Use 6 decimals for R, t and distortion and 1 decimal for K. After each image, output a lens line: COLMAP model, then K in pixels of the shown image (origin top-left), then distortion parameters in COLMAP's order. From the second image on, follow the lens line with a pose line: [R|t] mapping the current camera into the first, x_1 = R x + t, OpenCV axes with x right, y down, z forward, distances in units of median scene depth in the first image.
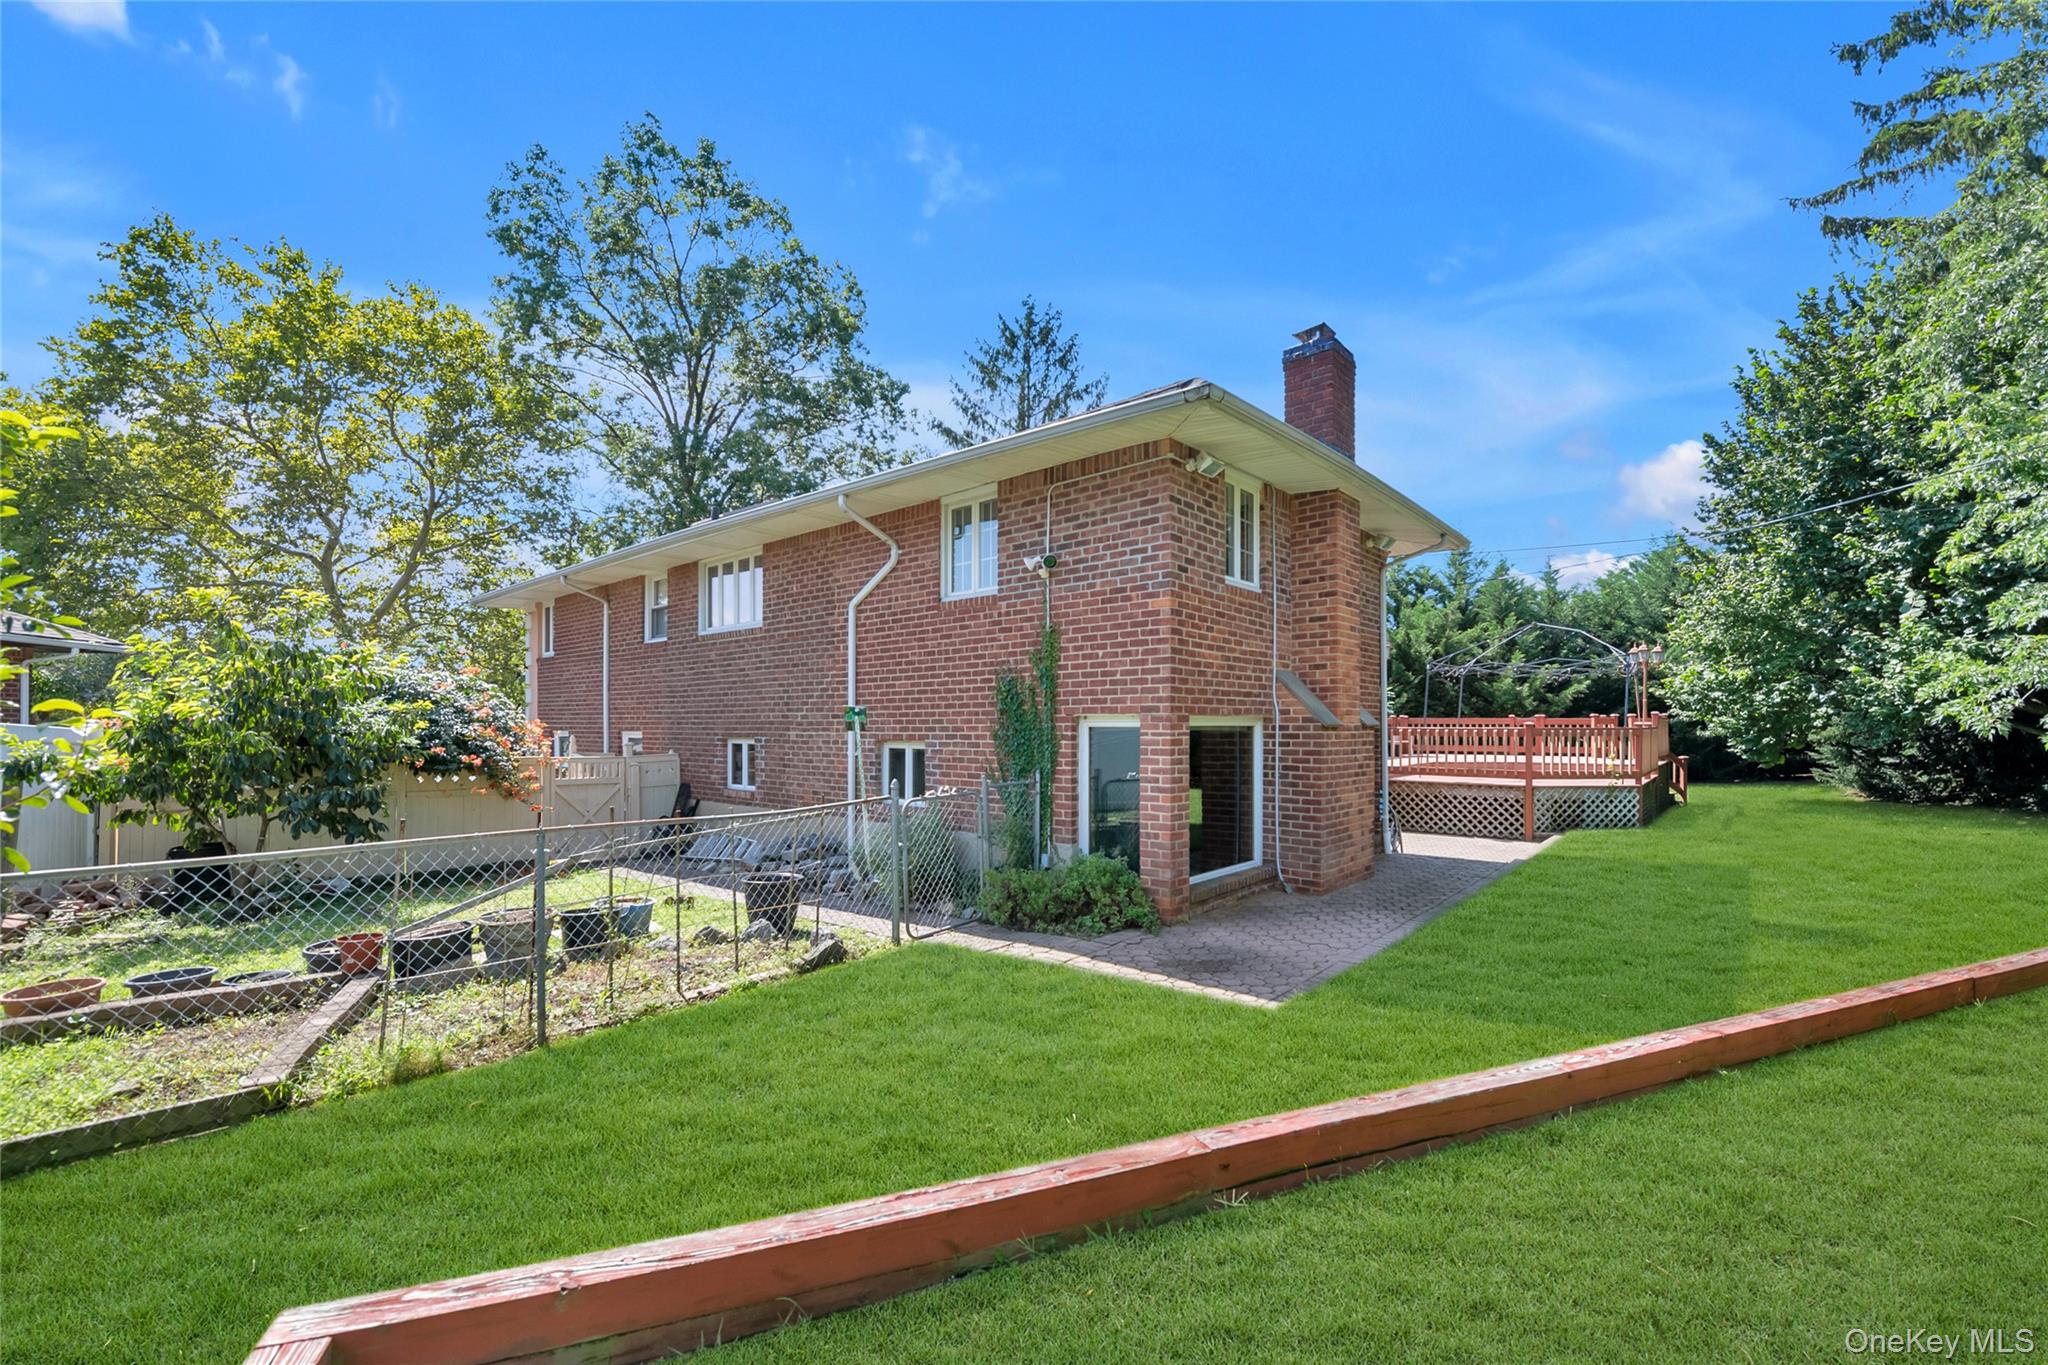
lens RADIAL K [[846.5, 0, 1025.5], [0, 846.5, 734.6], [0, 0, 1]] dist [-0.001688, -0.000532]
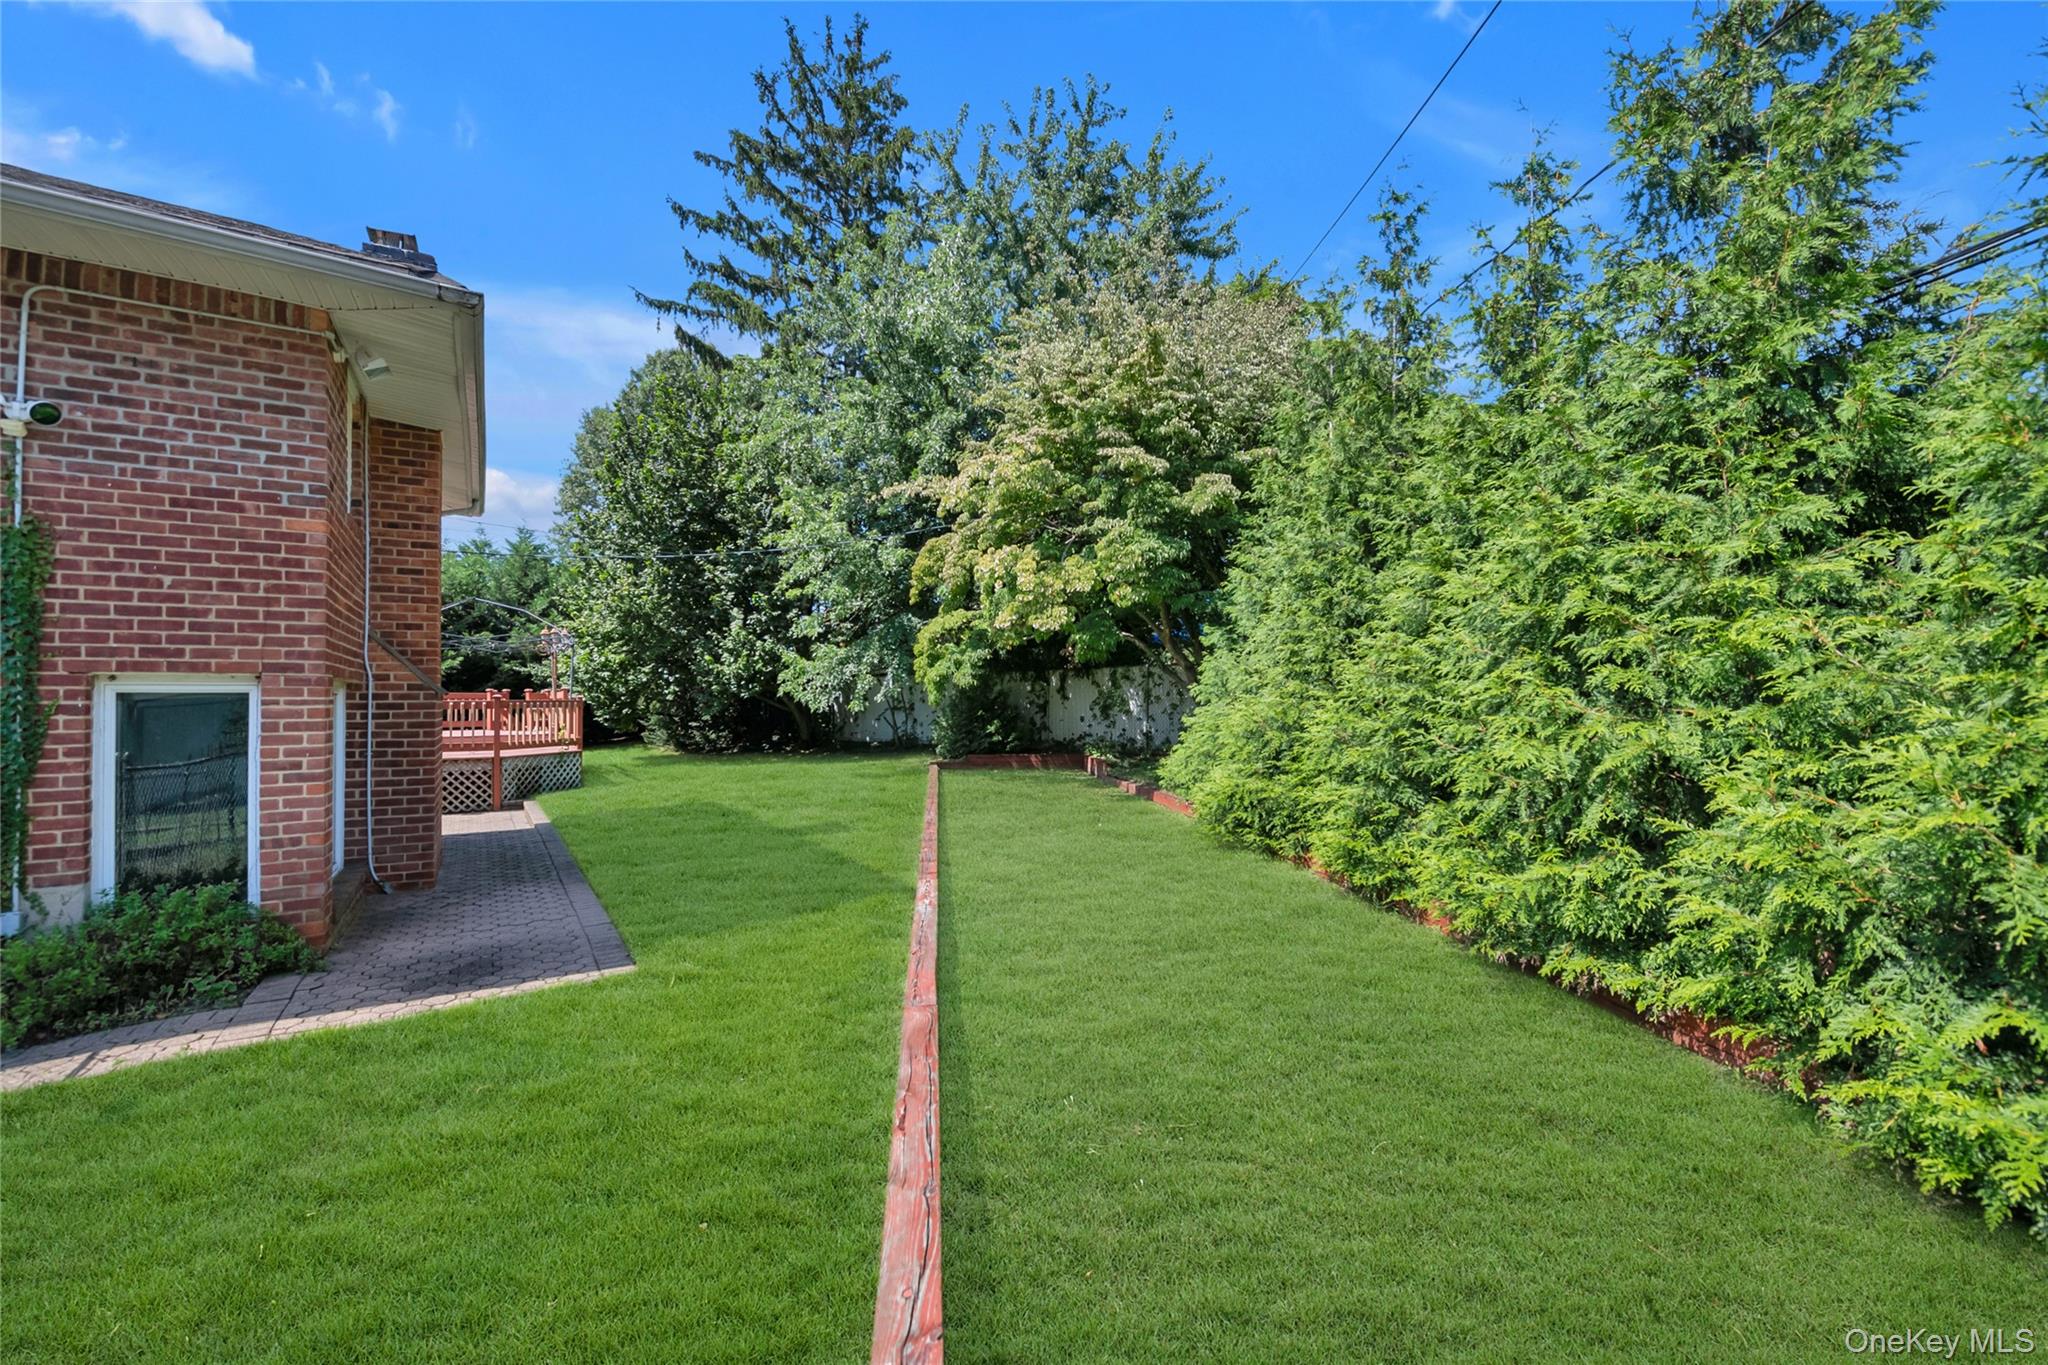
lens RADIAL K [[835.3, 0, 1025.1], [0, 835.3, 703.3], [0, 0, 1]] dist [-0.001249, -0.000488]
pose [[0.276061, -0.002462, 0.961137, -0.307132], [0.013034, 0.999914, -0.001182, 0.007776], [-0.961052, 0.012854, 0.276069, 0.160668]]
